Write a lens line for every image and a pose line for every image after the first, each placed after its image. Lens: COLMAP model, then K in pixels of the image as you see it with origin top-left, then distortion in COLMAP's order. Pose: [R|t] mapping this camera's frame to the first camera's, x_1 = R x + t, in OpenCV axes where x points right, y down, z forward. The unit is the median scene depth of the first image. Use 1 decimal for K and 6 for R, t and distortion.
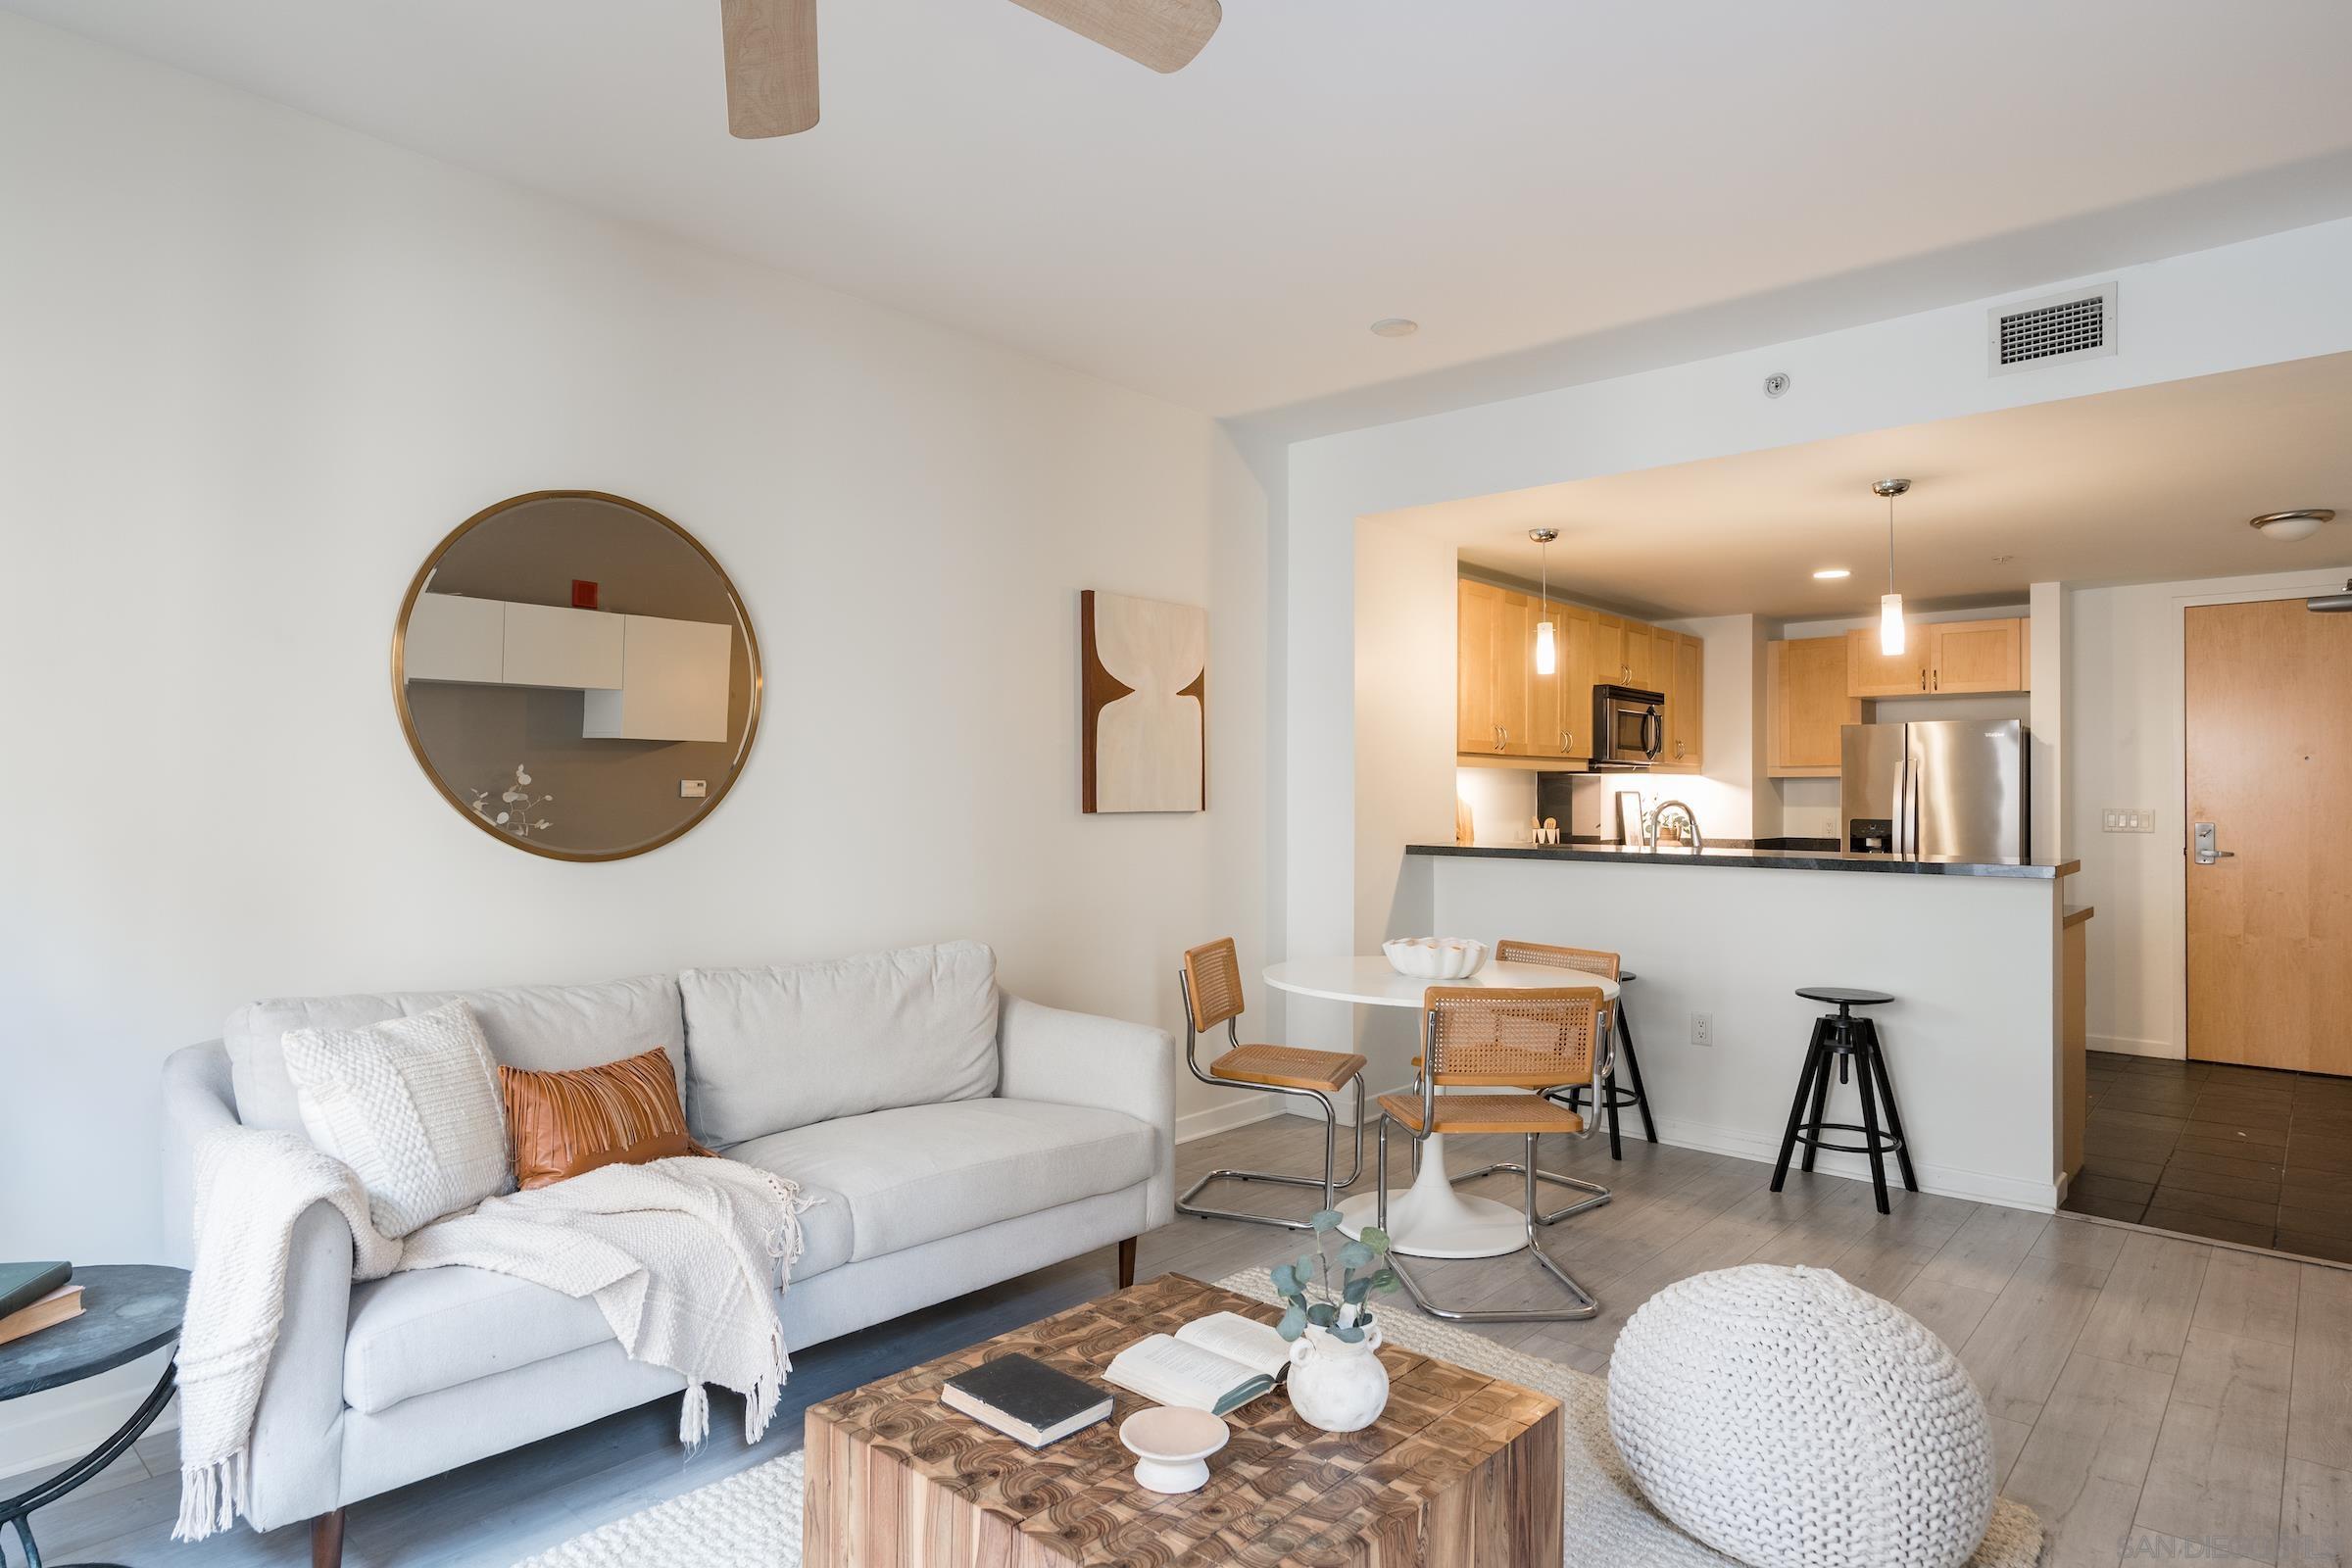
lens RADIAL K [[1318.3, 0, 1167.2], [0, 1318.3, 785.1], [0, 0, 1]] dist [0.002730, -0.000164]
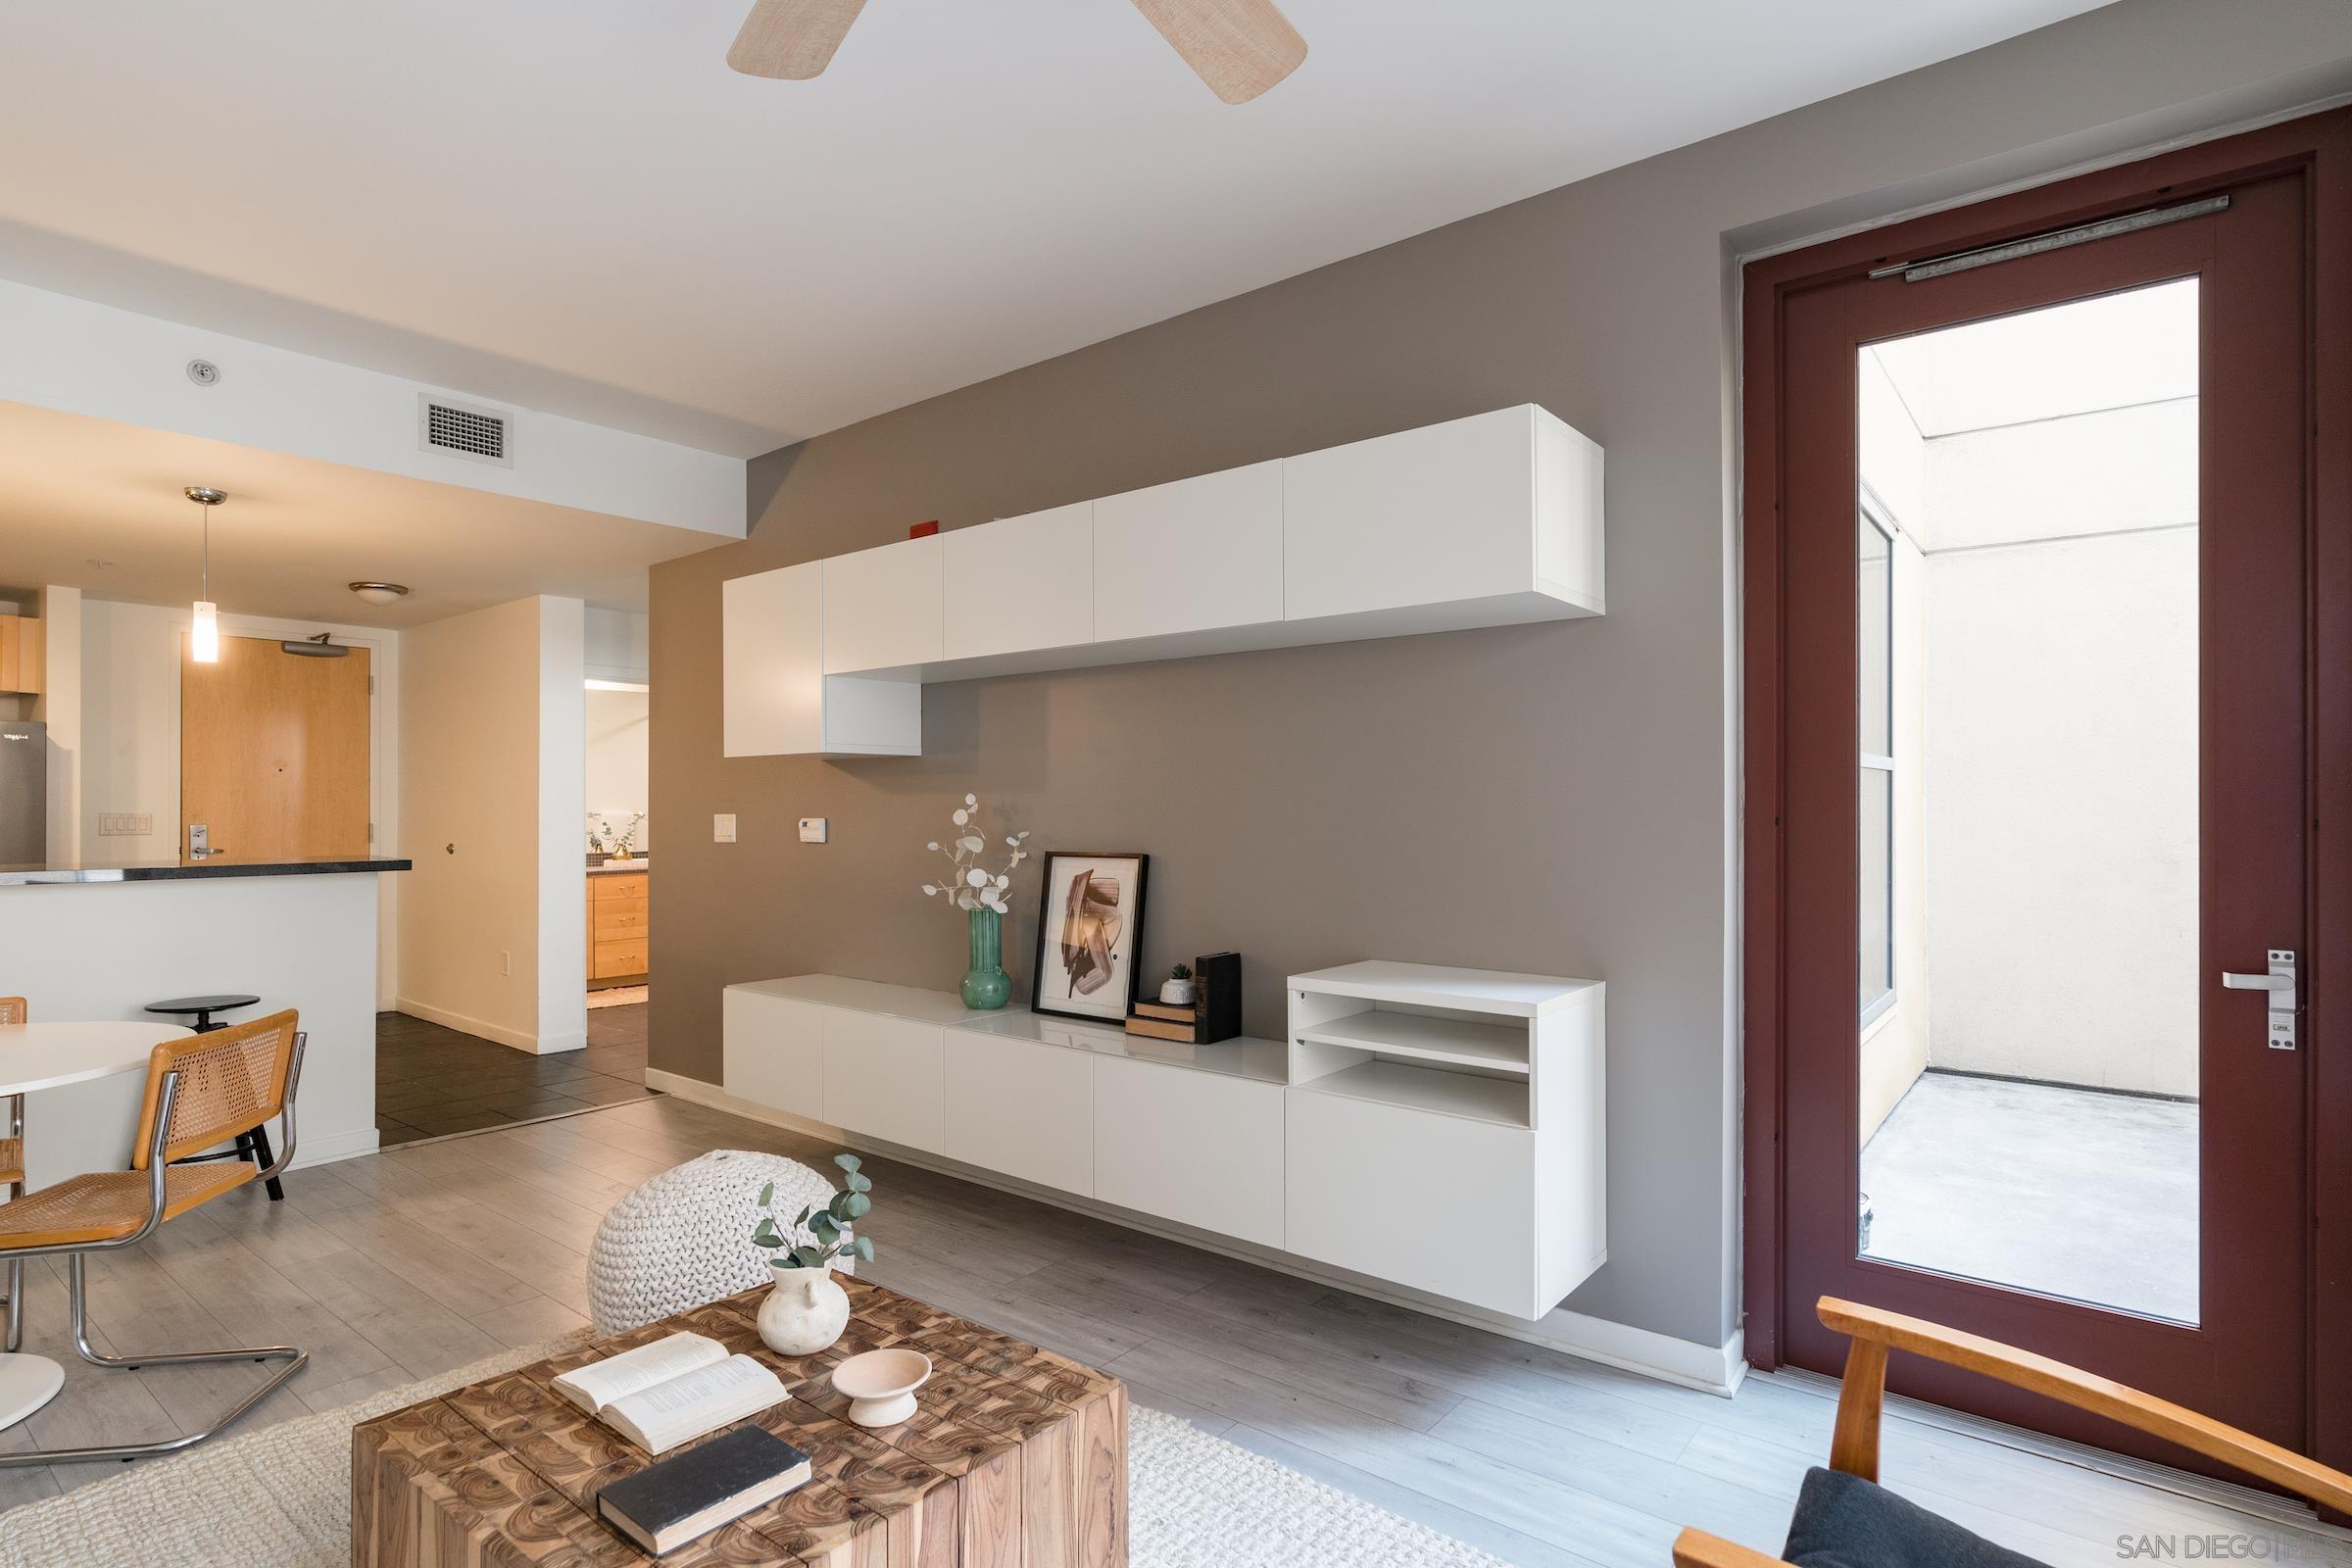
lens RADIAL K [[1179.3, 0, 1166.4], [0, 1179.3, 798.8], [0, 0, 1]] dist [-0.004522, 0.002575]
pose [[-0.050424, 0.001964, 0.998726, -0.505549], [-0.009145, 0.999955, -0.002428, 0.001838], [-0.998686, -0.009256, -0.050404, 0.408546]]
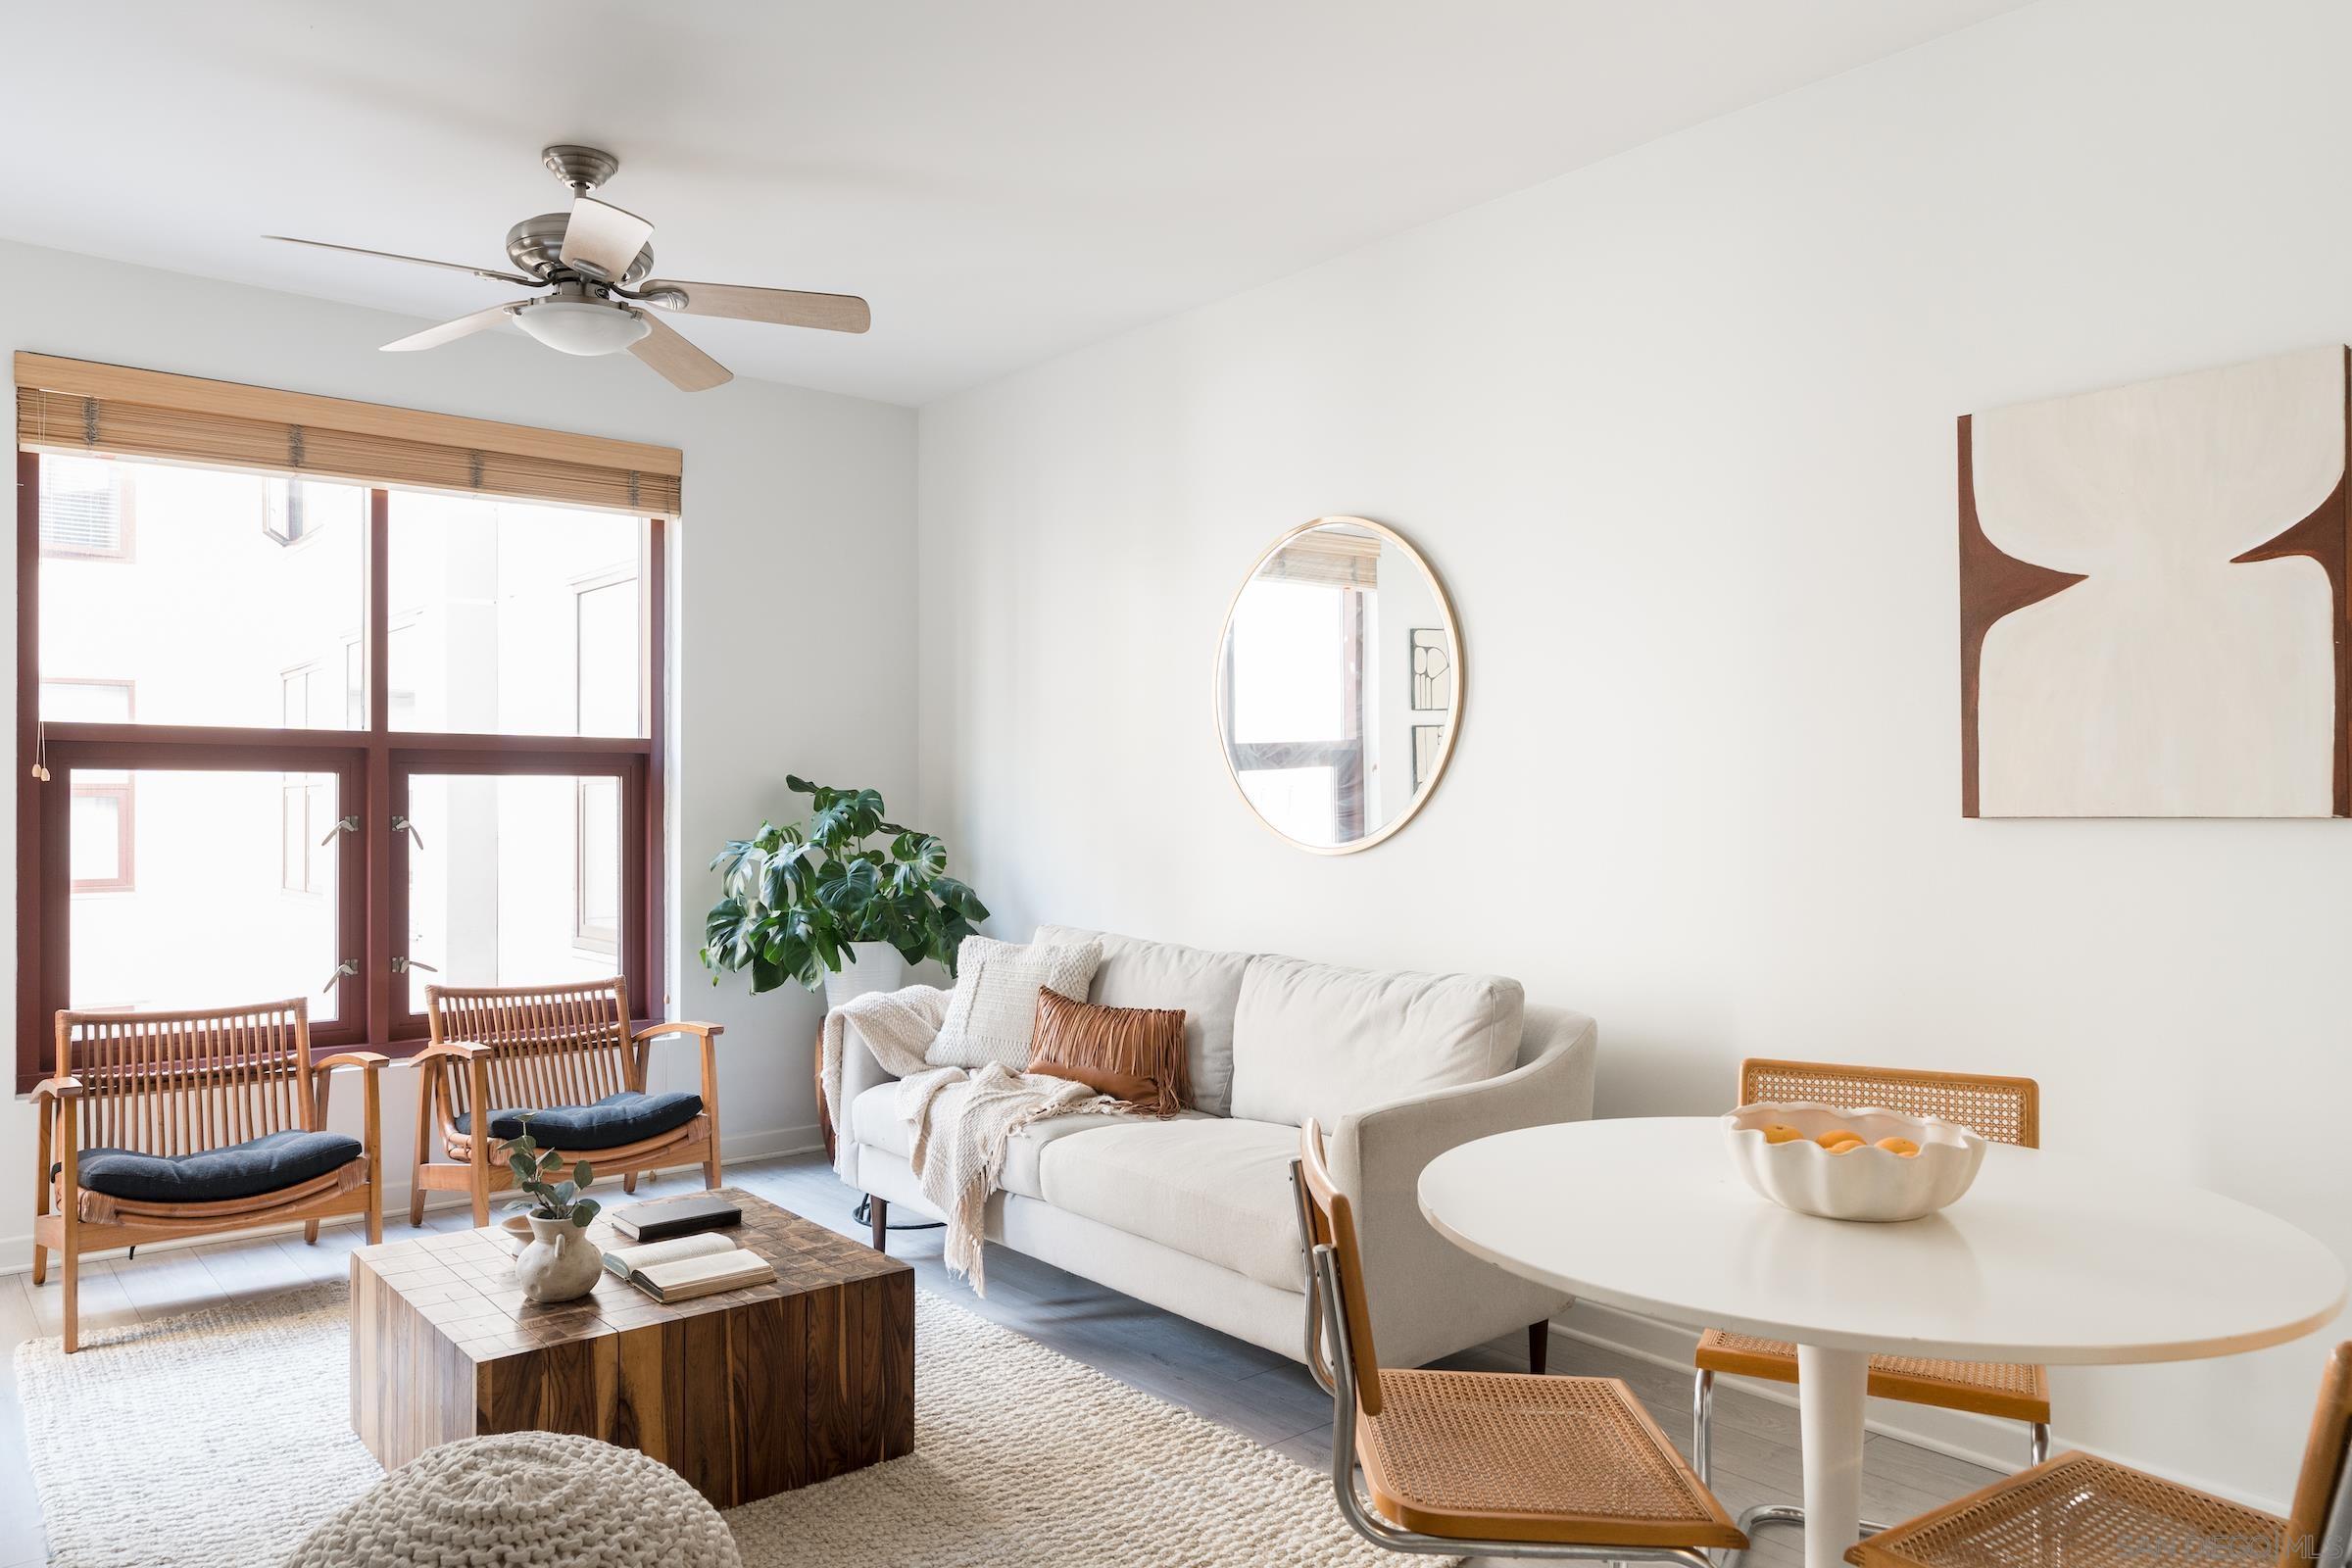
lens RADIAL K [[1606.0, 0, 1168.4], [0, 1606.0, 799.2], [0, 0, 1]] dist [-0.004392, 0.007595]
pose [[-0.140929, -0.007955, -0.989988, 0.848569], [0.008644, 0.999920, -0.009265, 0.022064], [0.989982, -0.009863, -0.140849, 0.987984]]
